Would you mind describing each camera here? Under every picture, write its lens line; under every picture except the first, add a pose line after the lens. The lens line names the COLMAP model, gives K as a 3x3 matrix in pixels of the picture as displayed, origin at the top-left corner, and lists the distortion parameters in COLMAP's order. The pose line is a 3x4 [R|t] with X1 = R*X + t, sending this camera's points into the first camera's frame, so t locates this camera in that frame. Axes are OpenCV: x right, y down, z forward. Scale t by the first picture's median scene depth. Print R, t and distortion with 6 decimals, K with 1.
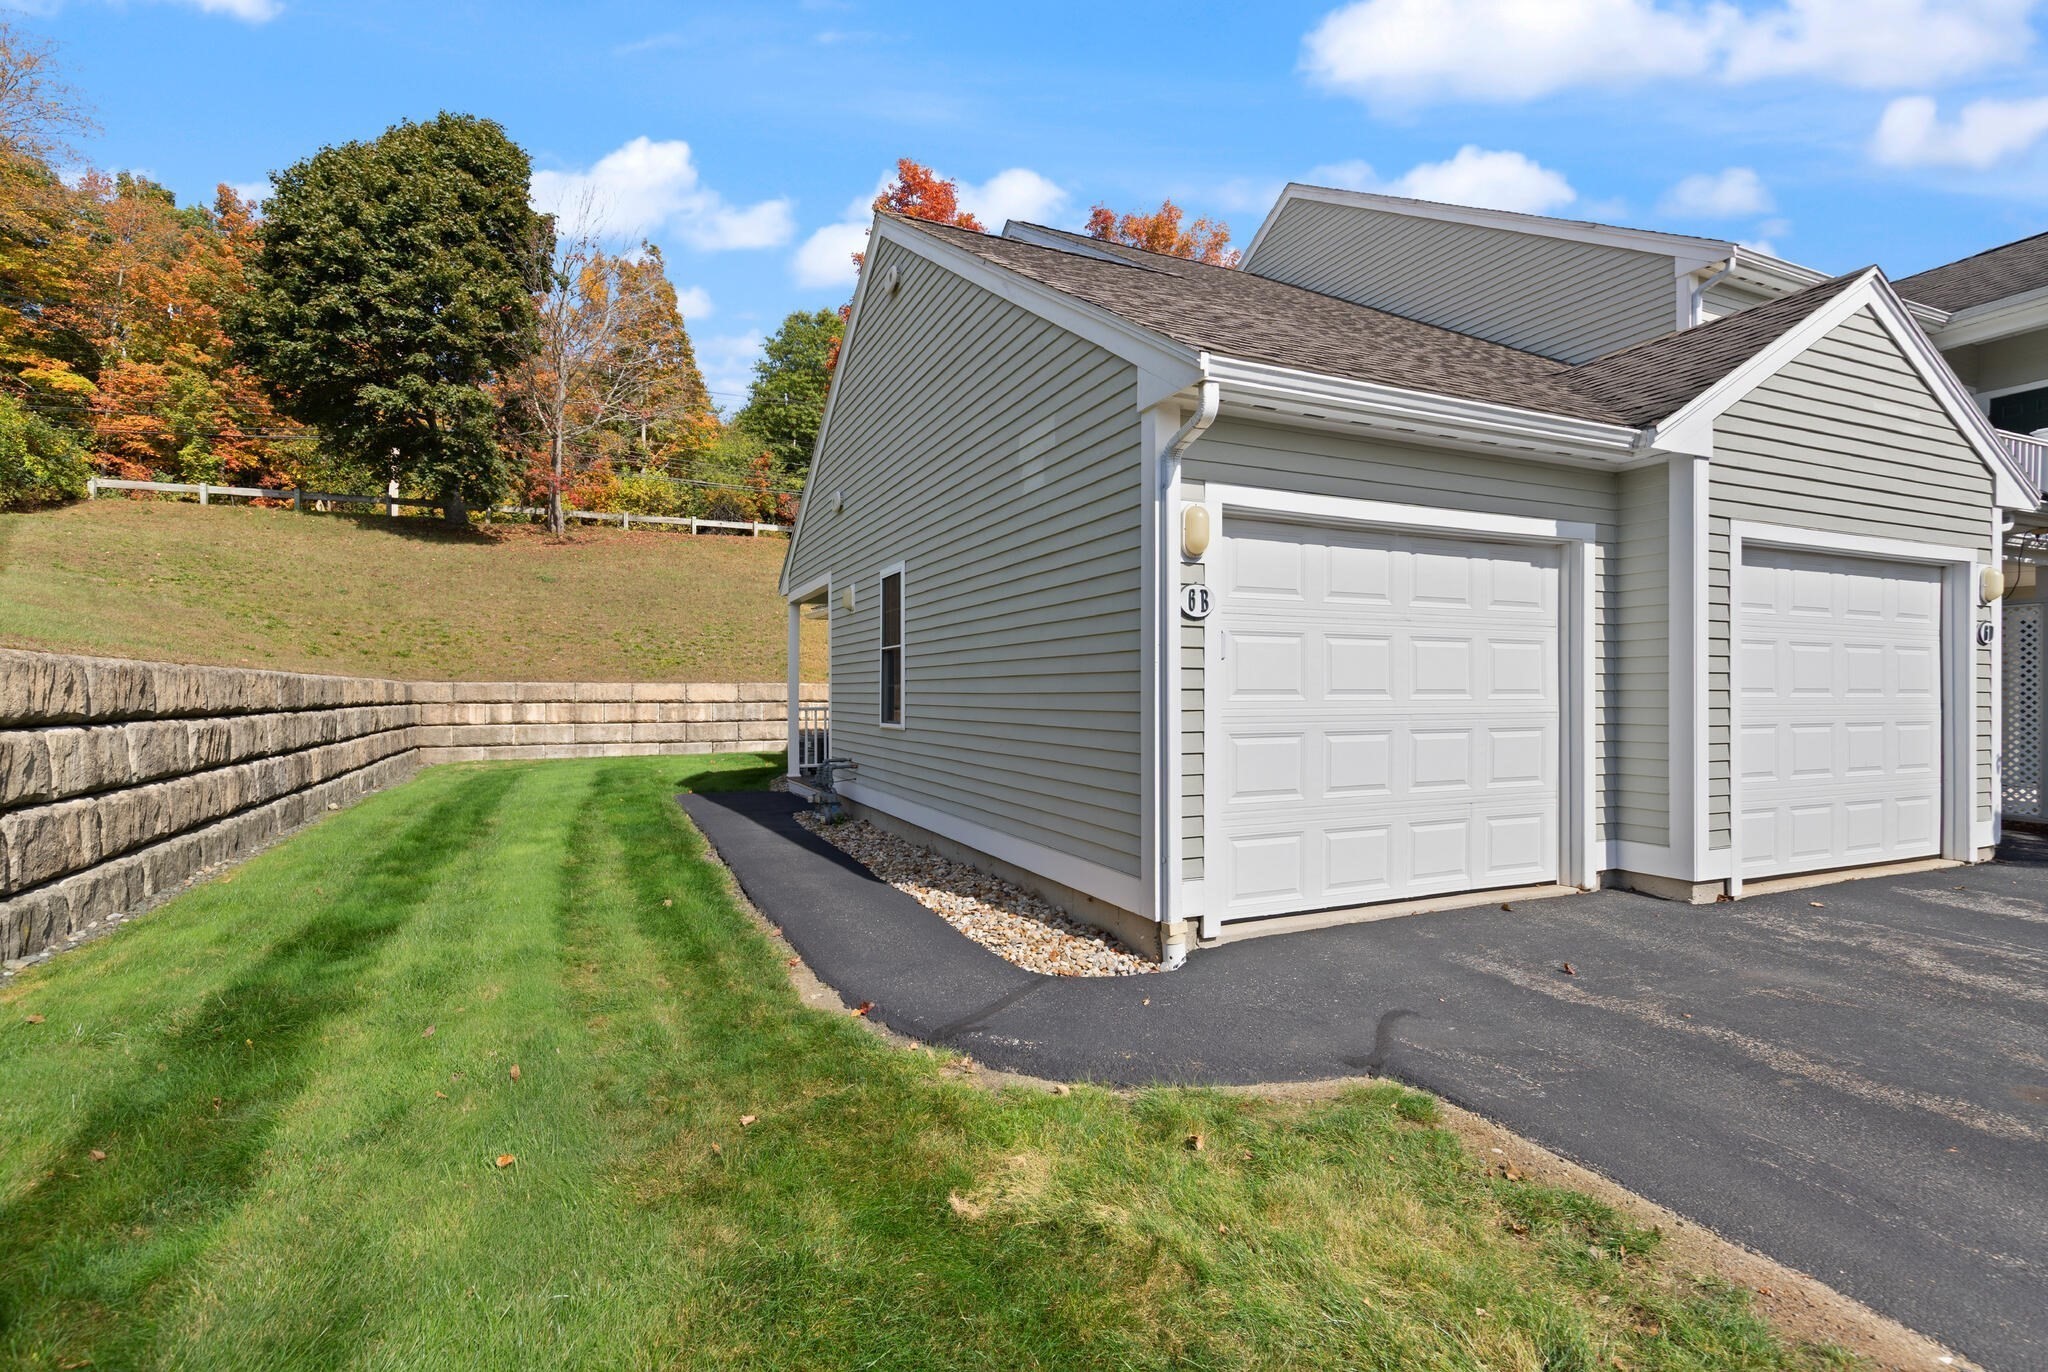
lens RADIAL K [[952.7, 0, 1024.0], [0, 952.7, 686.0], [0, 0, 1]] dist [-0.003439, -0.000119]
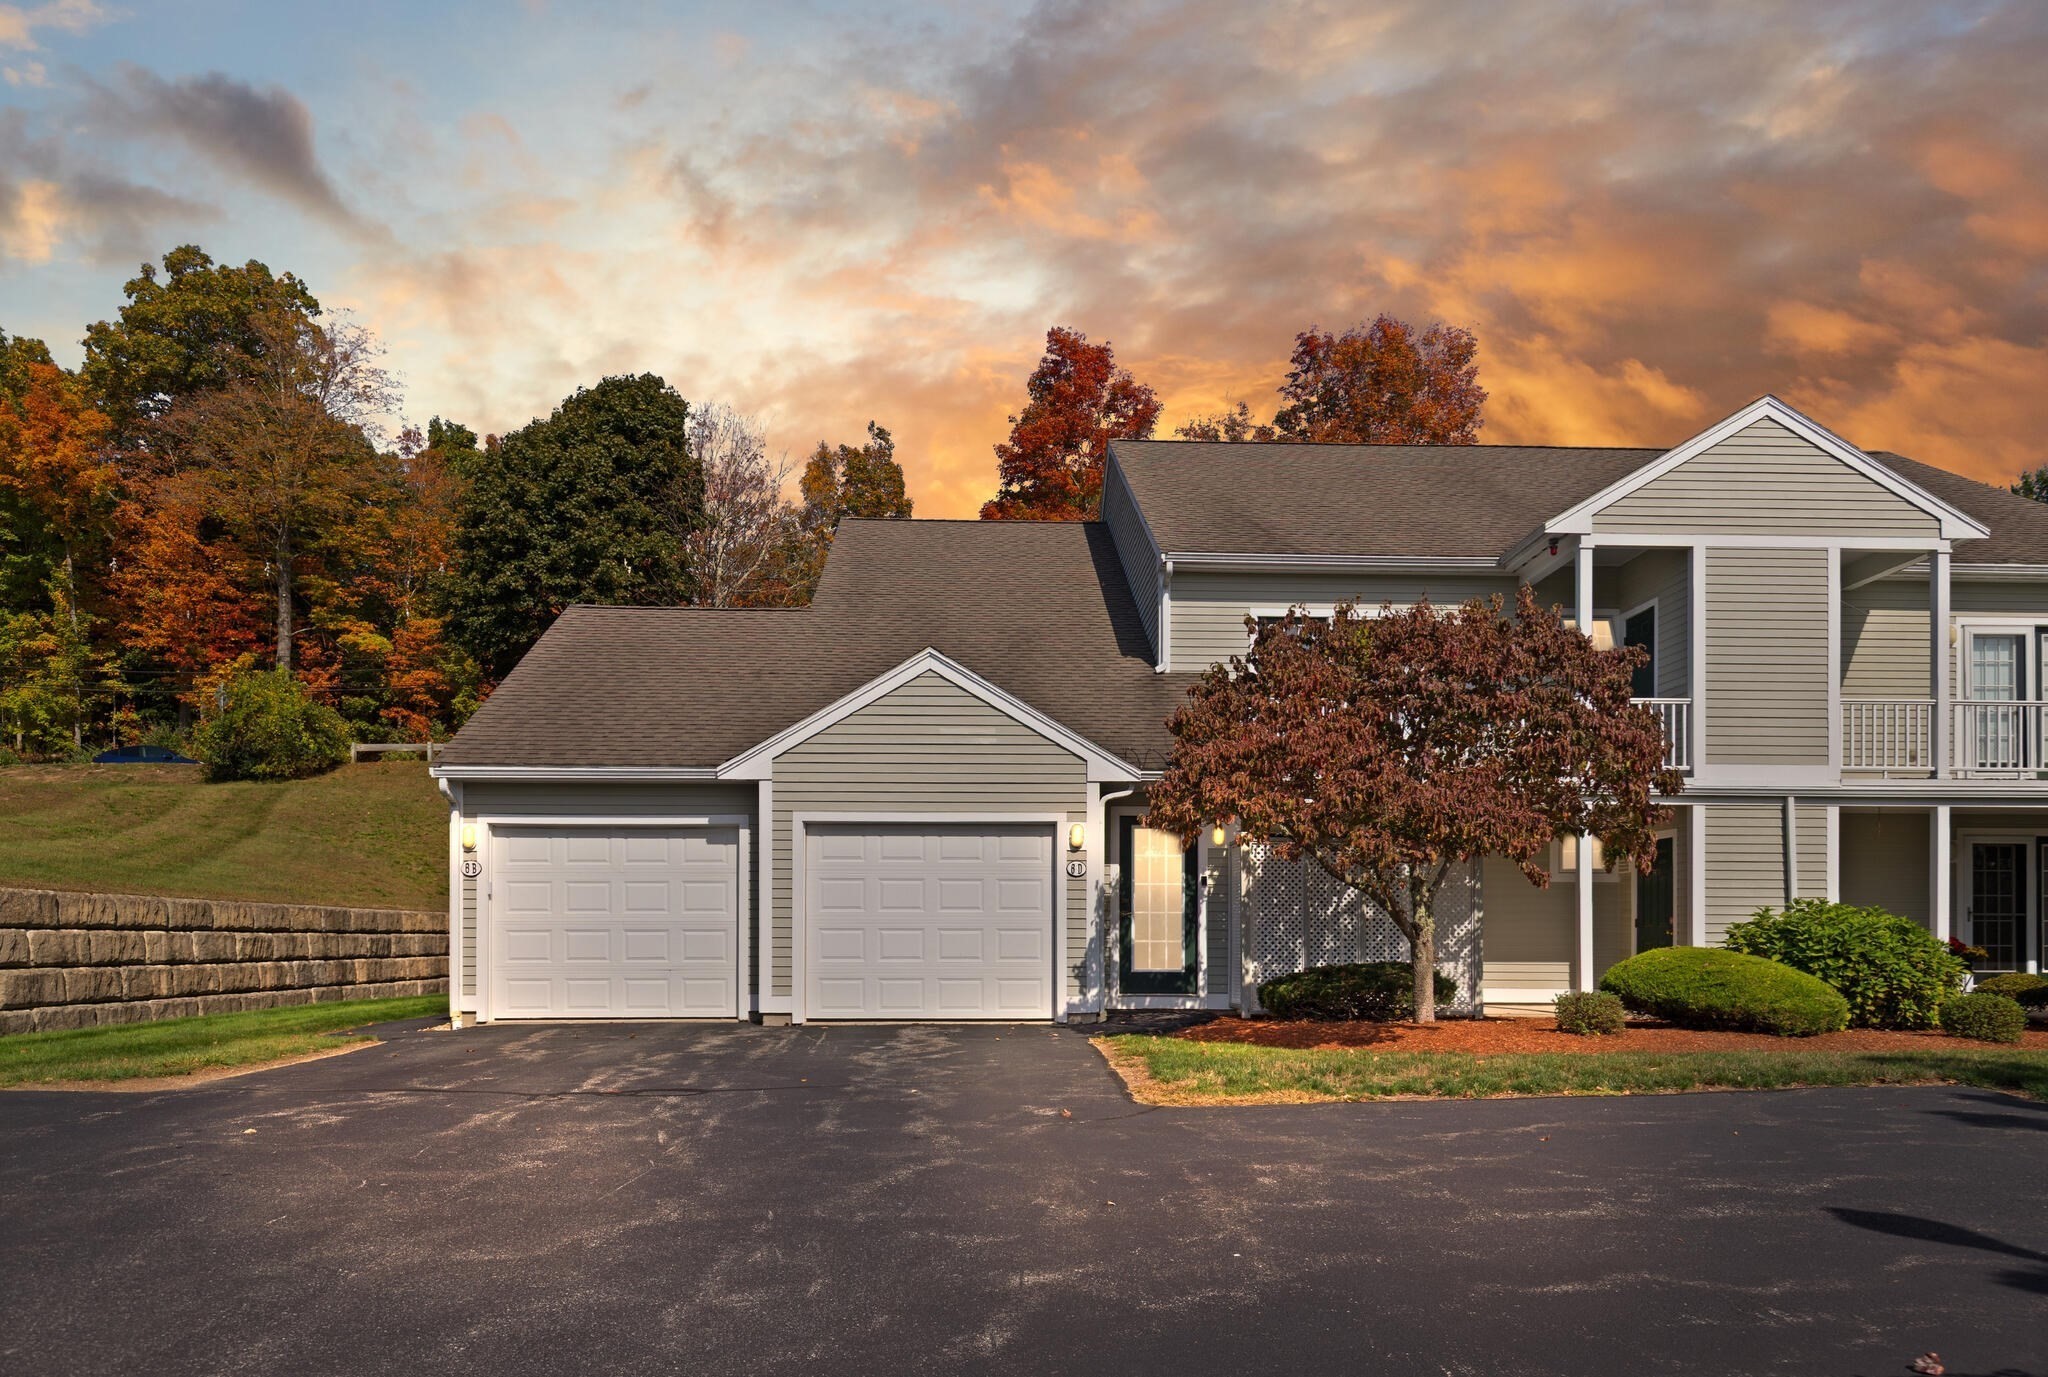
lens RADIAL K [[1356.0, 0, 1019.9], [0, 1356.0, 926.2], [0, 0, 1]] dist [-0.000199, 0.001748]
pose [[0.925360, -0.000597, -0.379089, 0.525085], [-0.000836, 0.999993, -0.003615, 0.011338], [0.379088, 0.003662, 0.925353, -0.293838]]
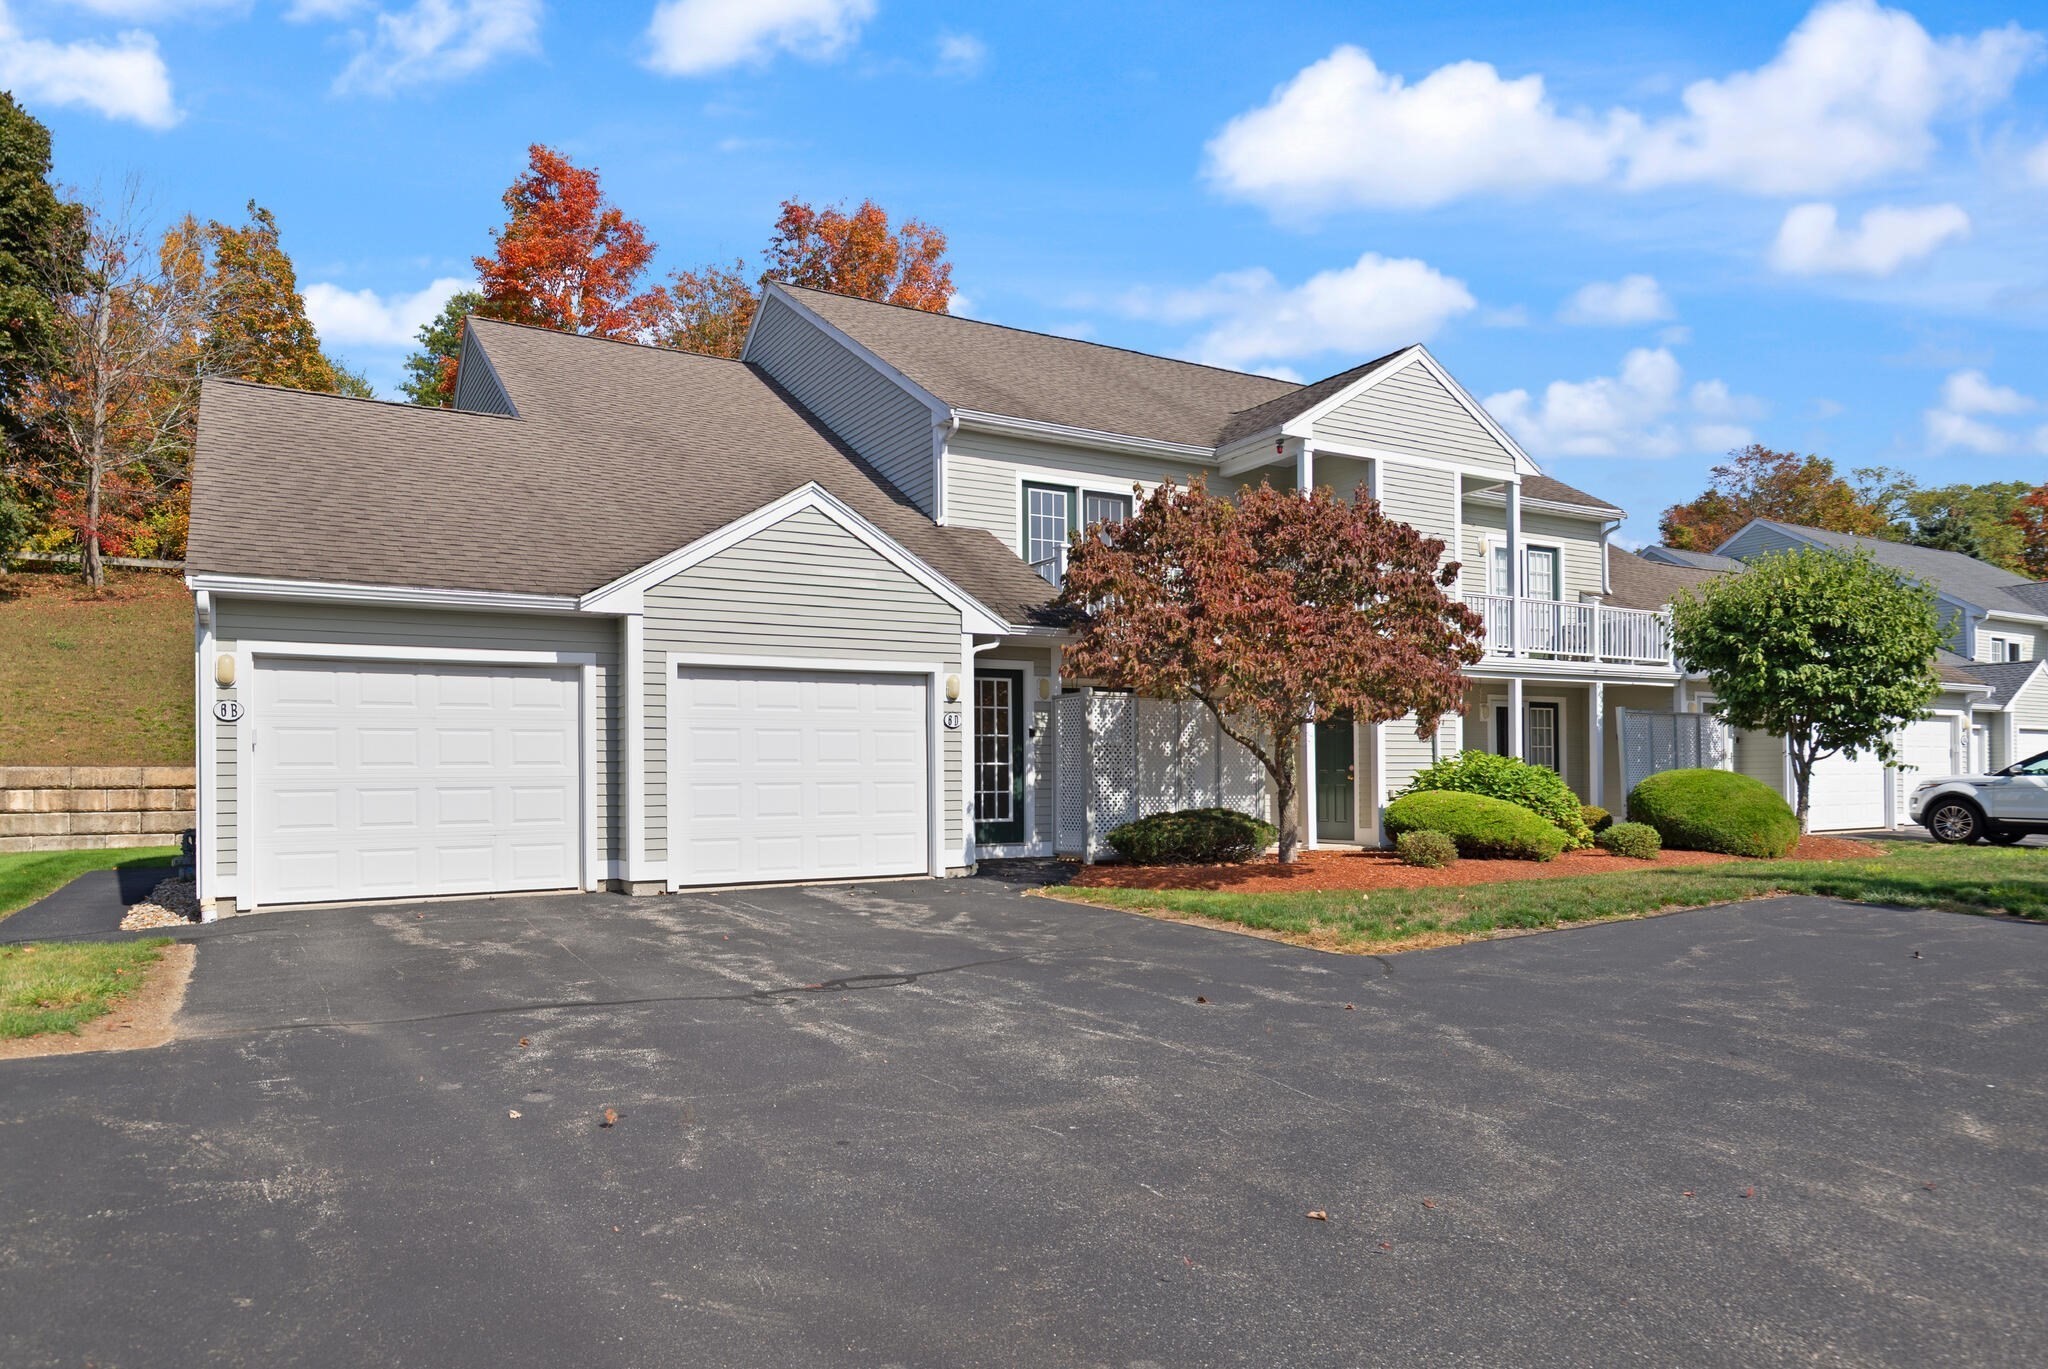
lens RADIAL K [[1293.0, 0, 1004.1], [0, 1293.0, 756.5], [0, 0, 1]] dist [0.000800, -0.002560]
pose [[0.994652, -0.005834, 0.103118, 0.270288], [0.006930, 0.999923, -0.010274, 0.005351], [-0.103050, 0.010934, 0.994616, -0.293169]]
